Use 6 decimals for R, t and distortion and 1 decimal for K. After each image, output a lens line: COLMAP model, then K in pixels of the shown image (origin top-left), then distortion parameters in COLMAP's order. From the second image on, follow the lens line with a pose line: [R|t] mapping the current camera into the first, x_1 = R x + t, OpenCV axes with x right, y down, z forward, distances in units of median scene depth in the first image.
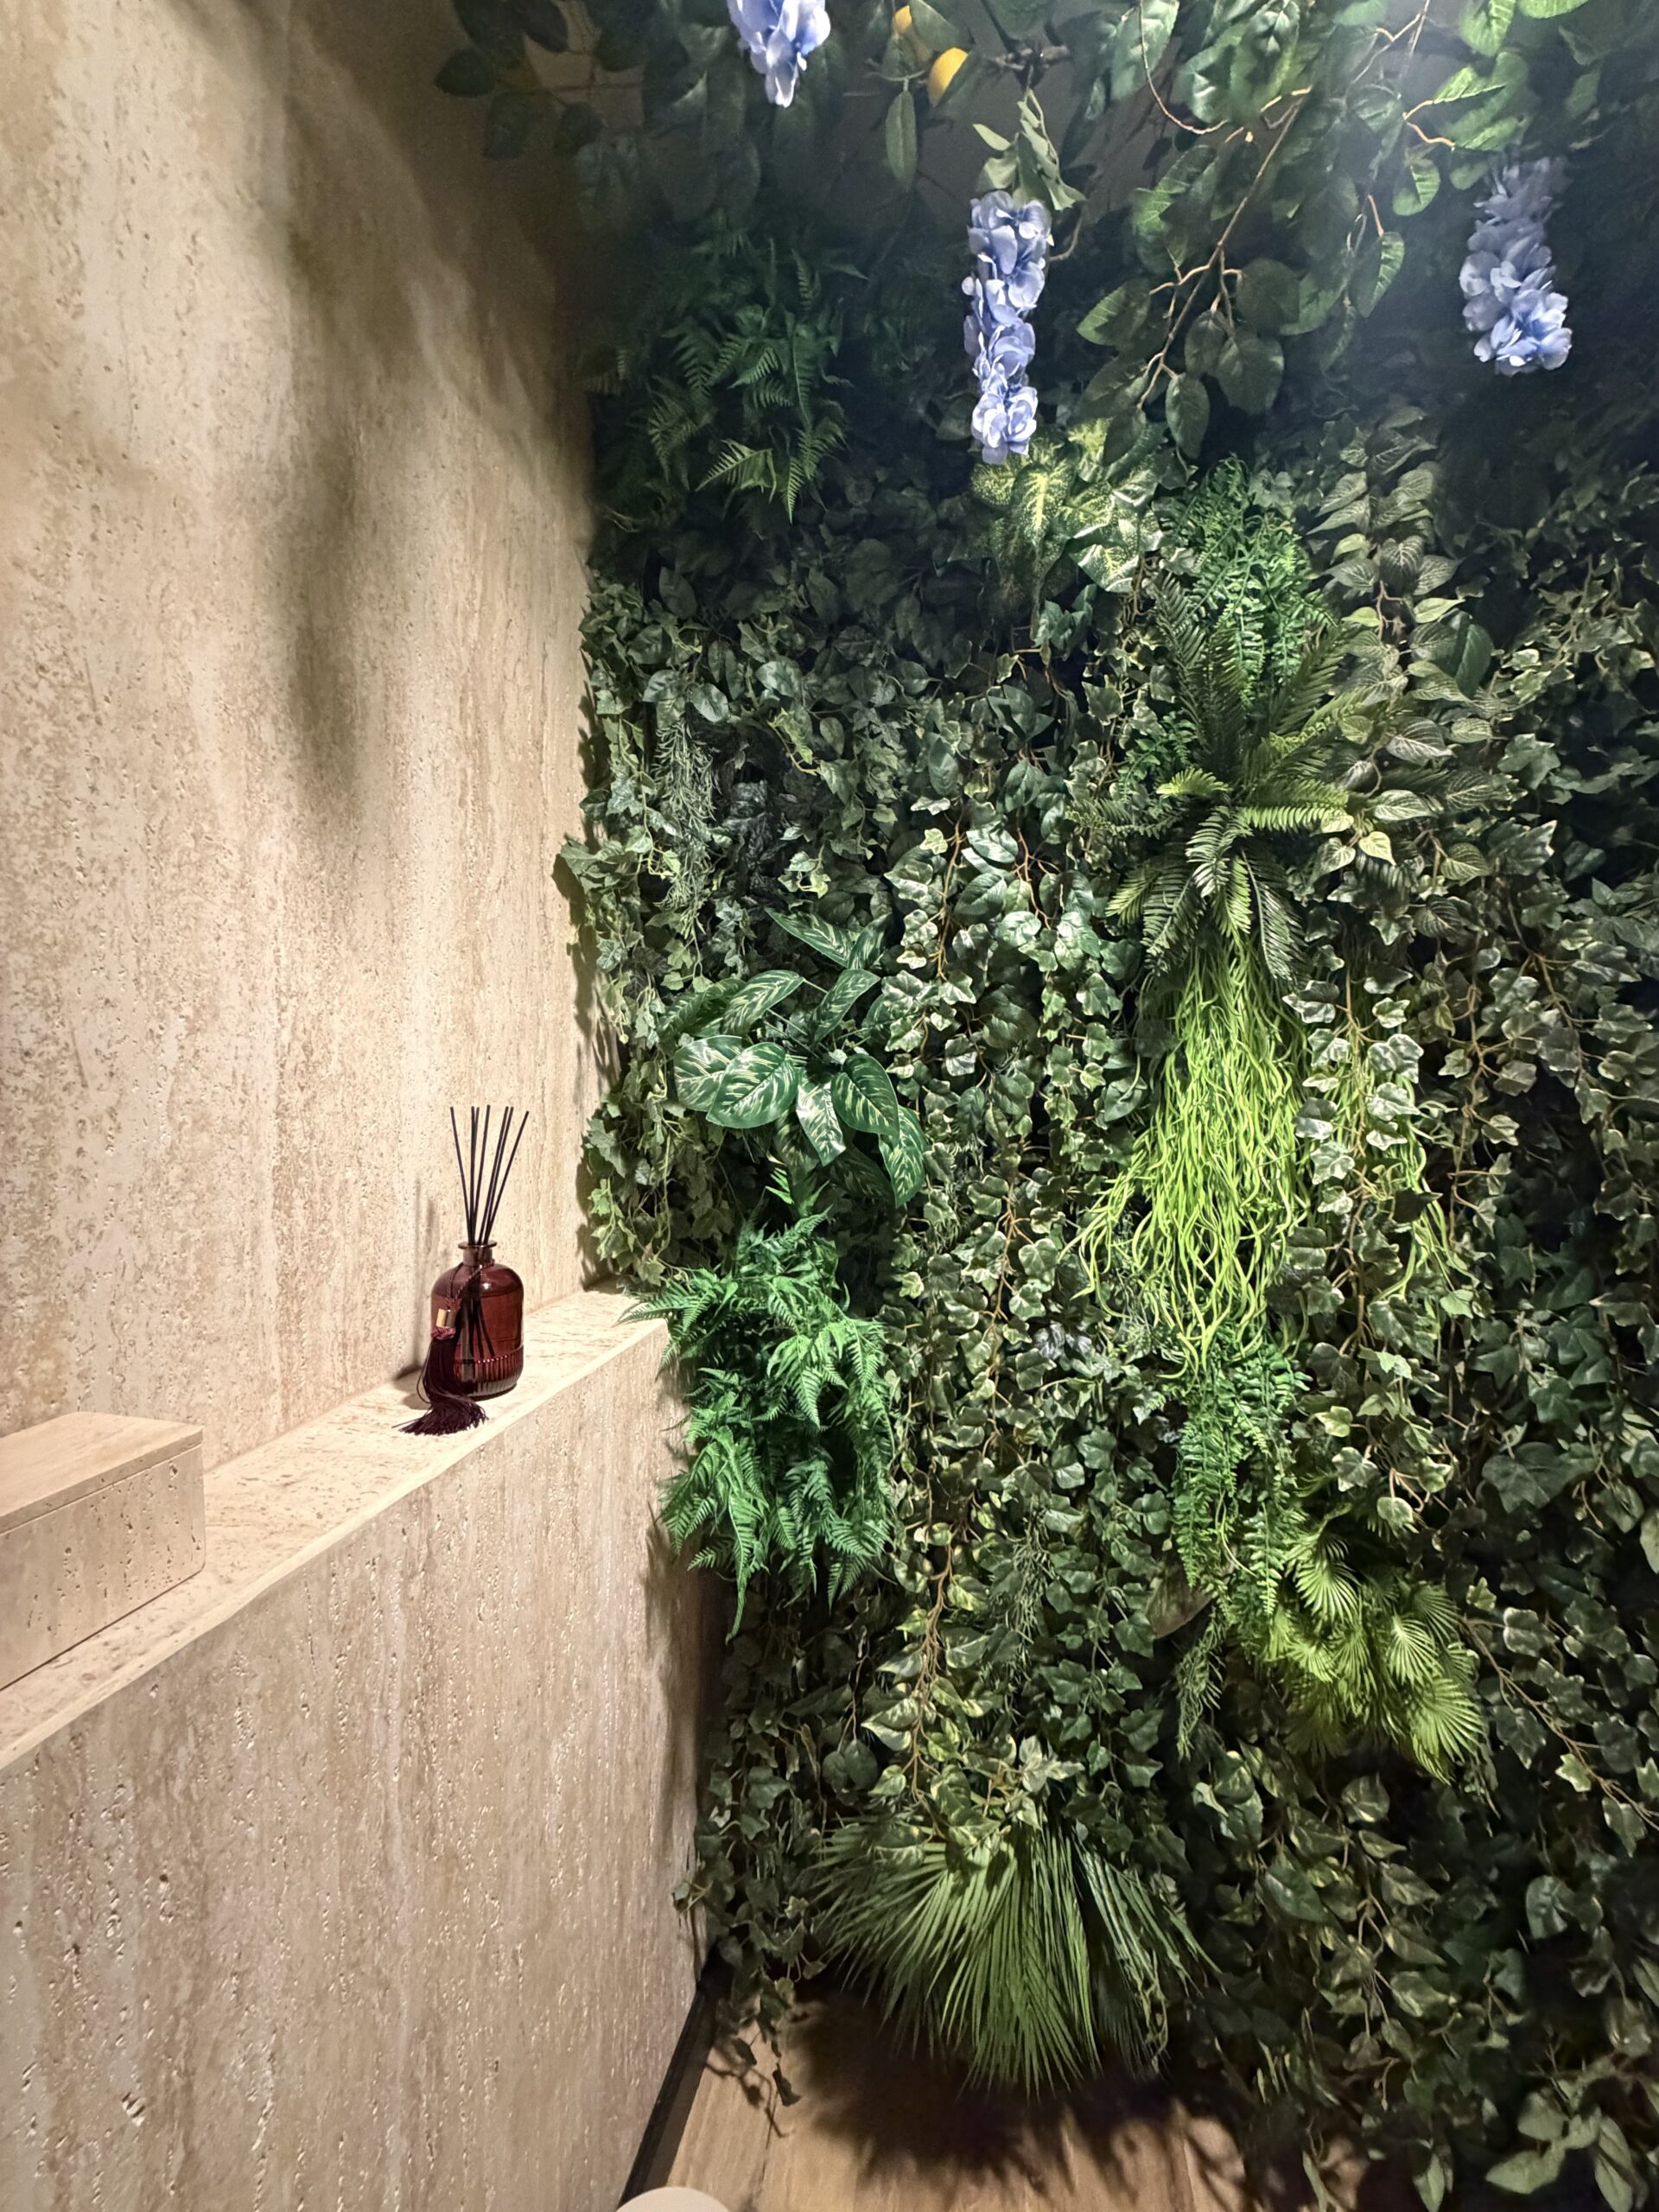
lens RADIAL K [[872.3, 0, 835.6], [0, 872.3, 1101.1], [0, 0, 1]] dist [-0.001488, 0.000391]
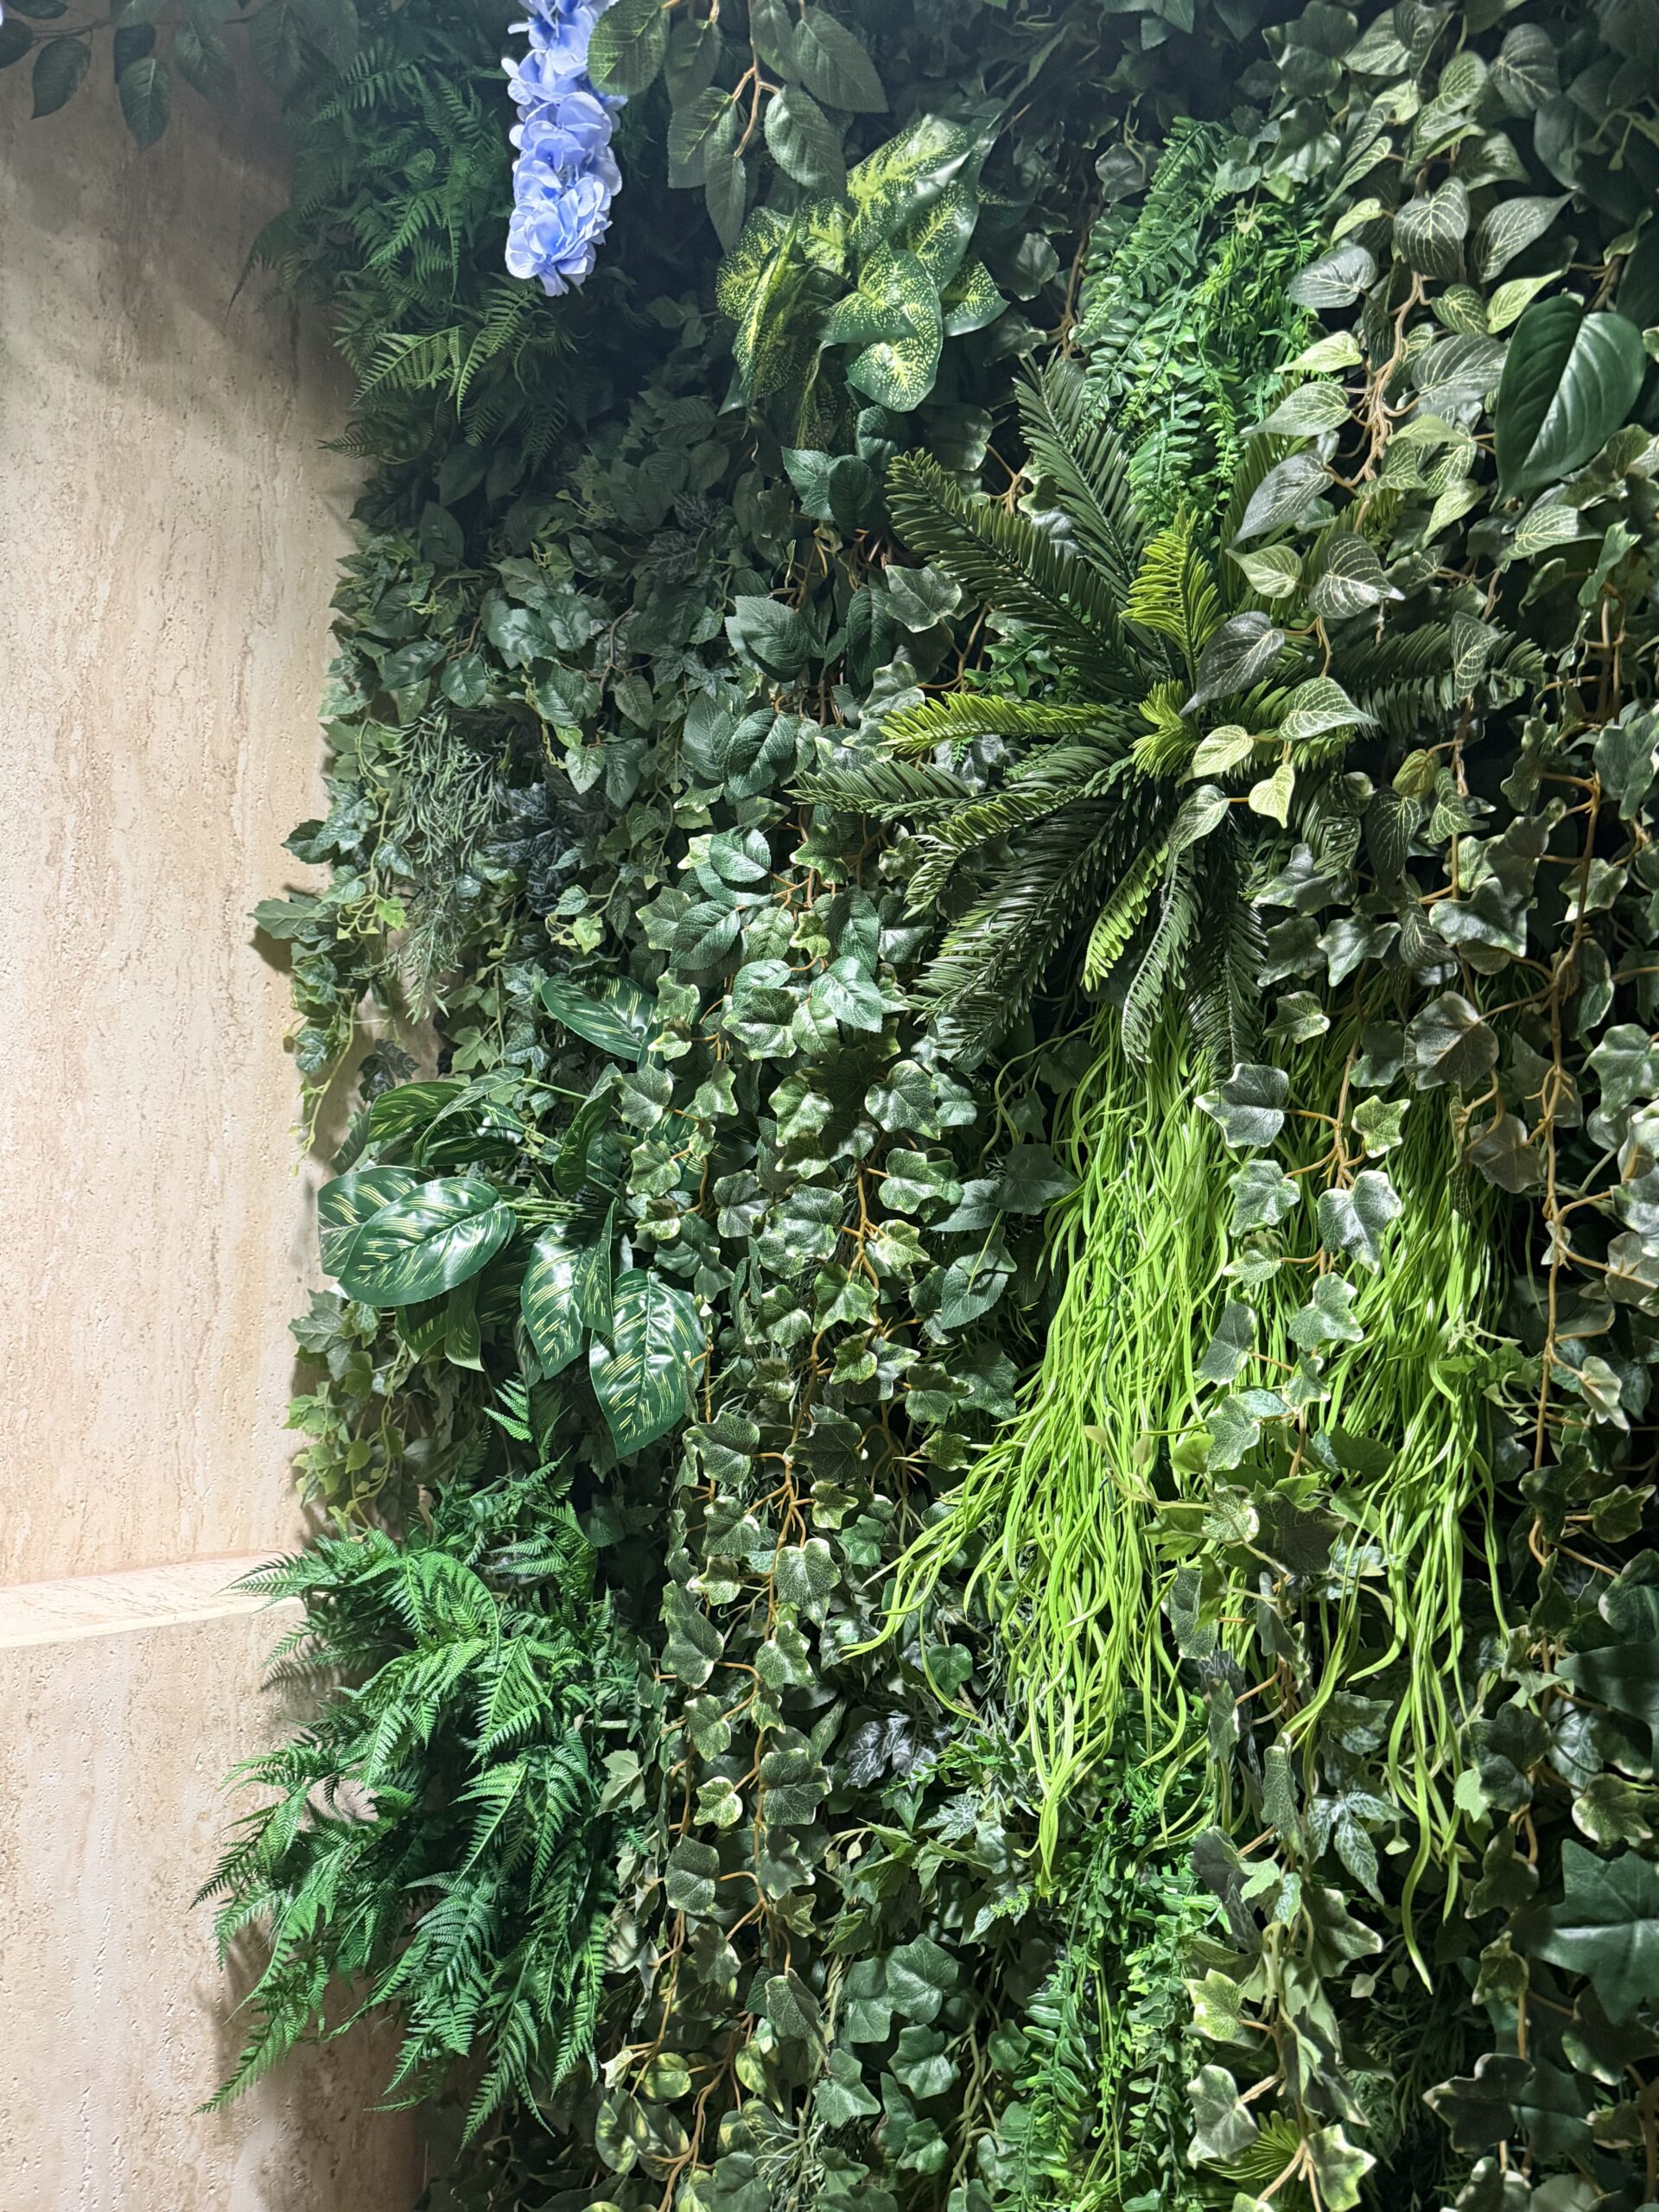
lens RADIAL K [[1575.6, 0, 849.7], [0, 1575.6, 1112.0], [0, 0, 1]] dist [0.029167, -0.037205]
pose [[0.884481, -0.008354, -0.466501, 0.749173], [-0.051661, 0.991938, -0.115712, 0.004933], [0.463707, 0.126445, 0.876919, 0.108404]]
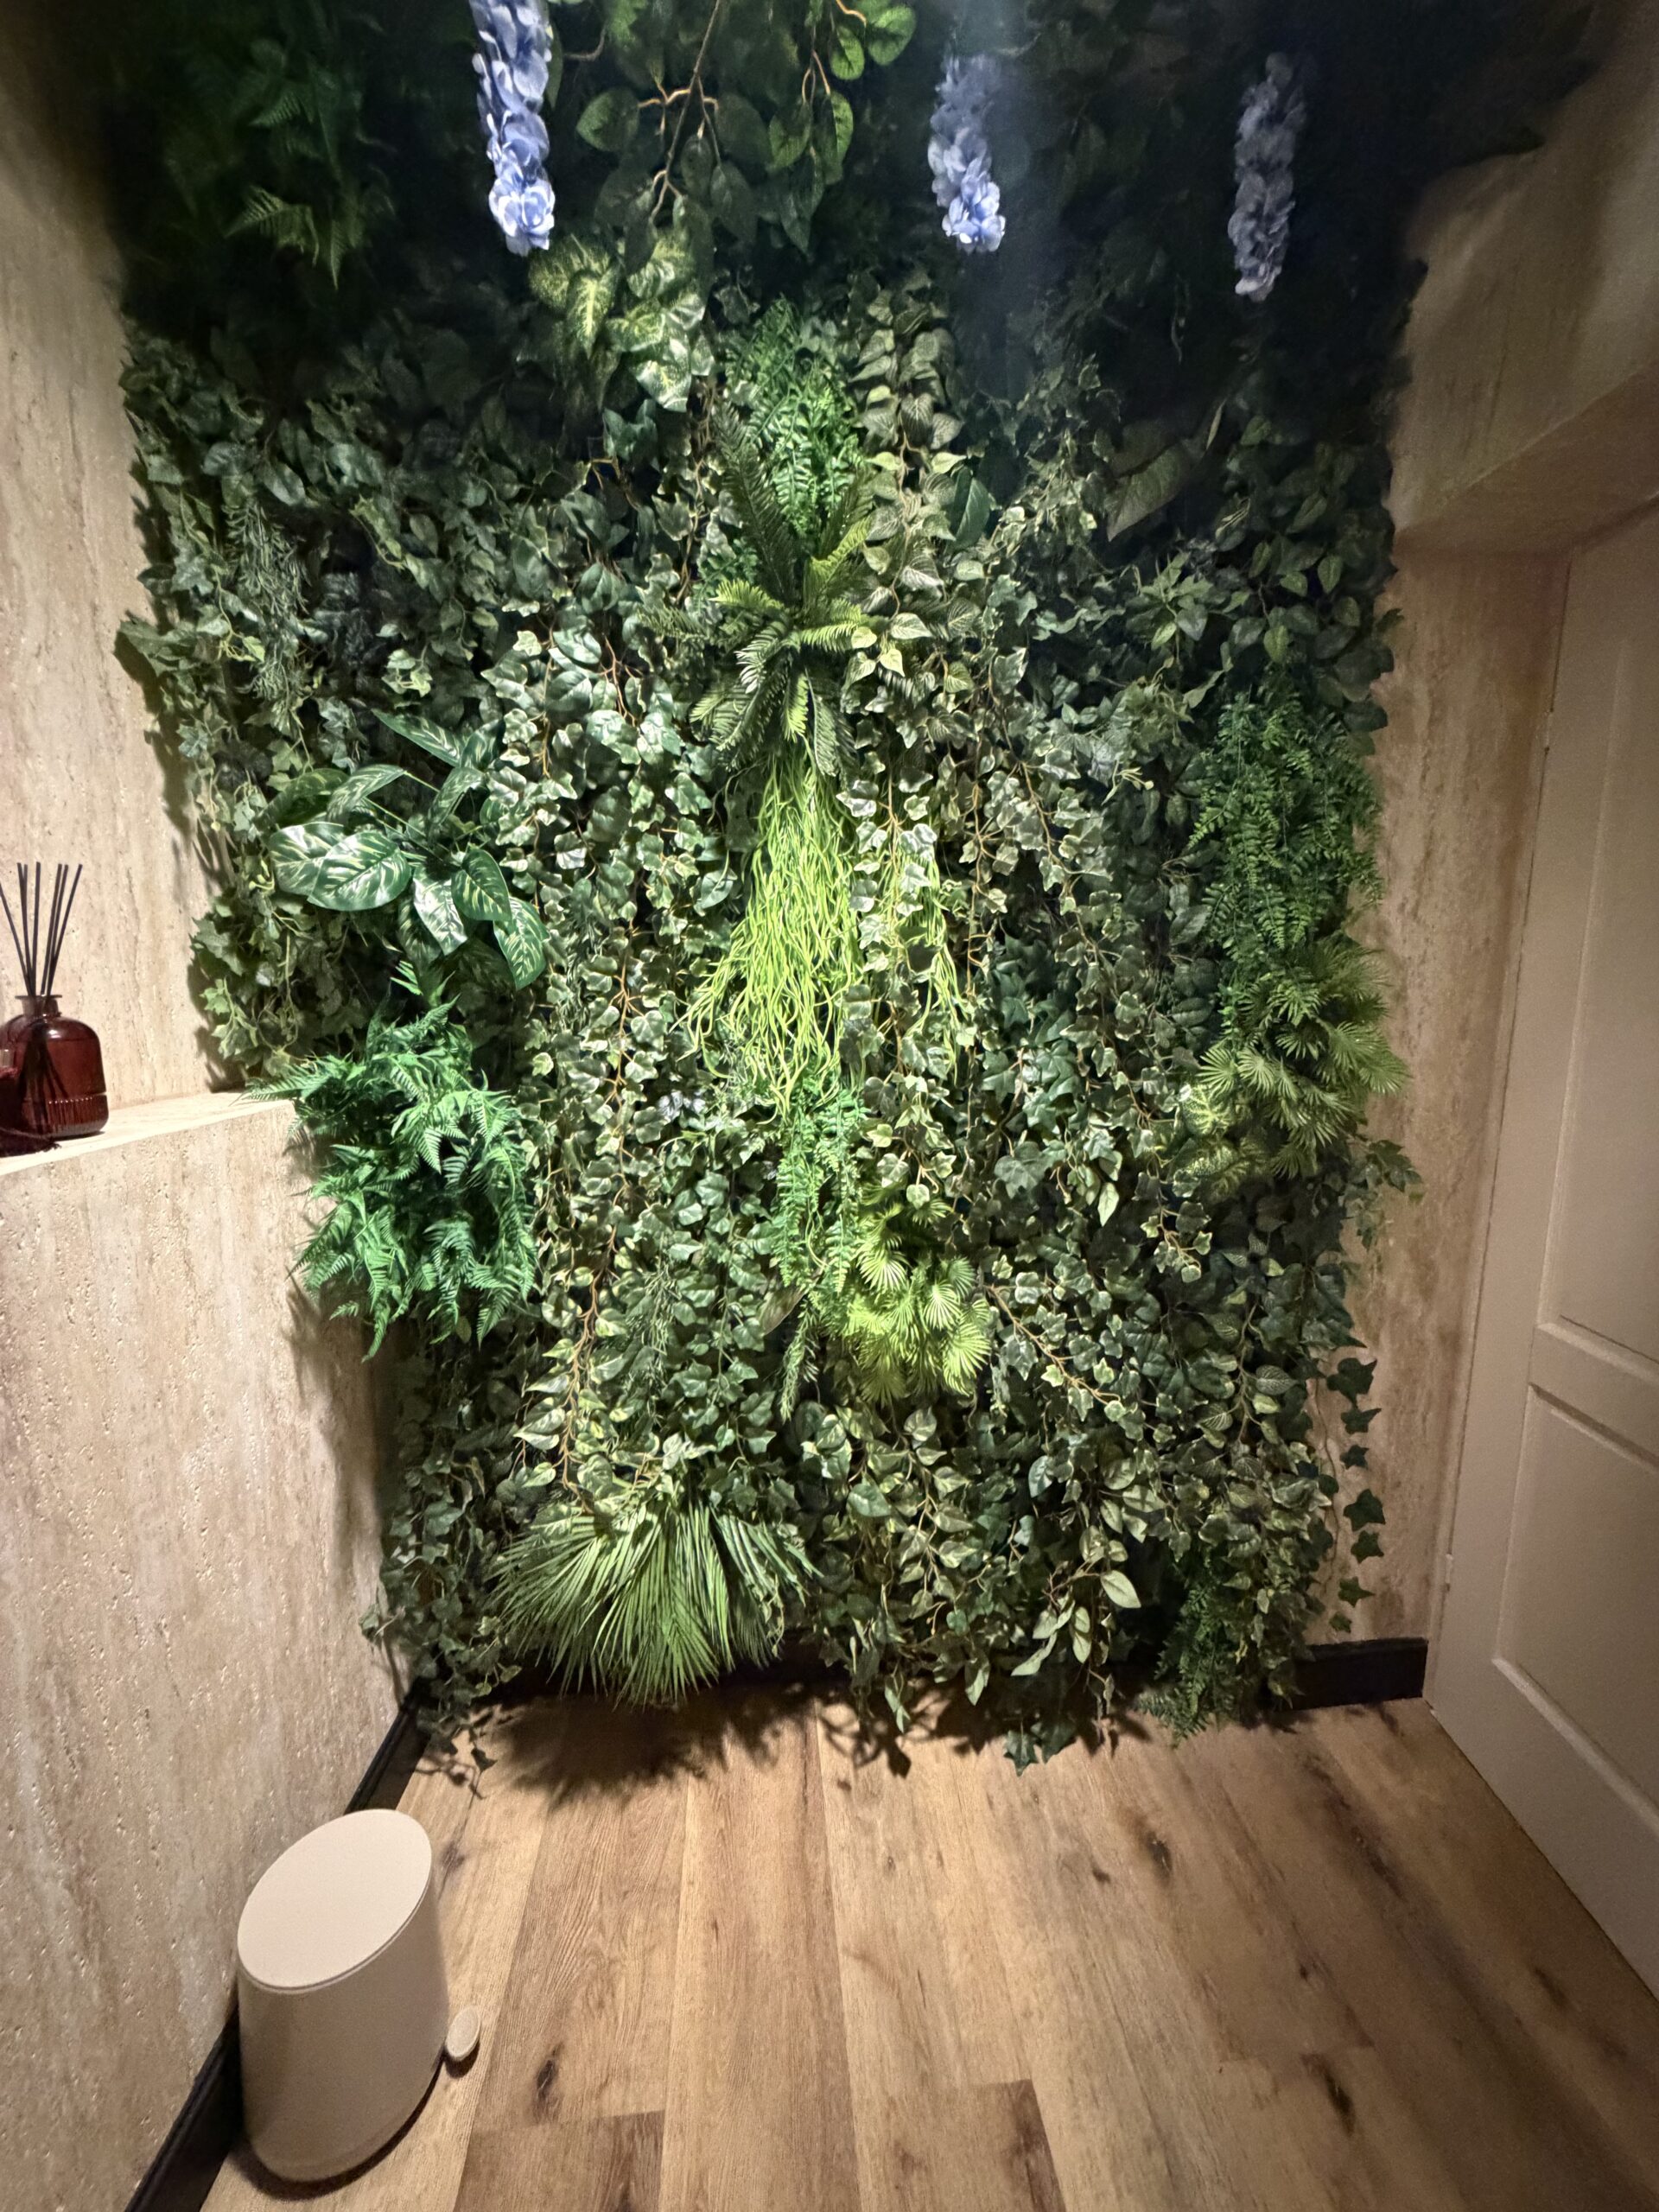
lens RADIAL K [[872.3, 0, 831.5], [0, 872.3, 1098.1], [0, 0, 1]] dist [-0.001488, 0.000391]
pose [[0.966144, -0.061937, 0.250459, 0.178182], [0.036569, 0.993831, 0.104701, 0.166375], [-0.255399, -0.091997, 0.962449, -0.185342]]
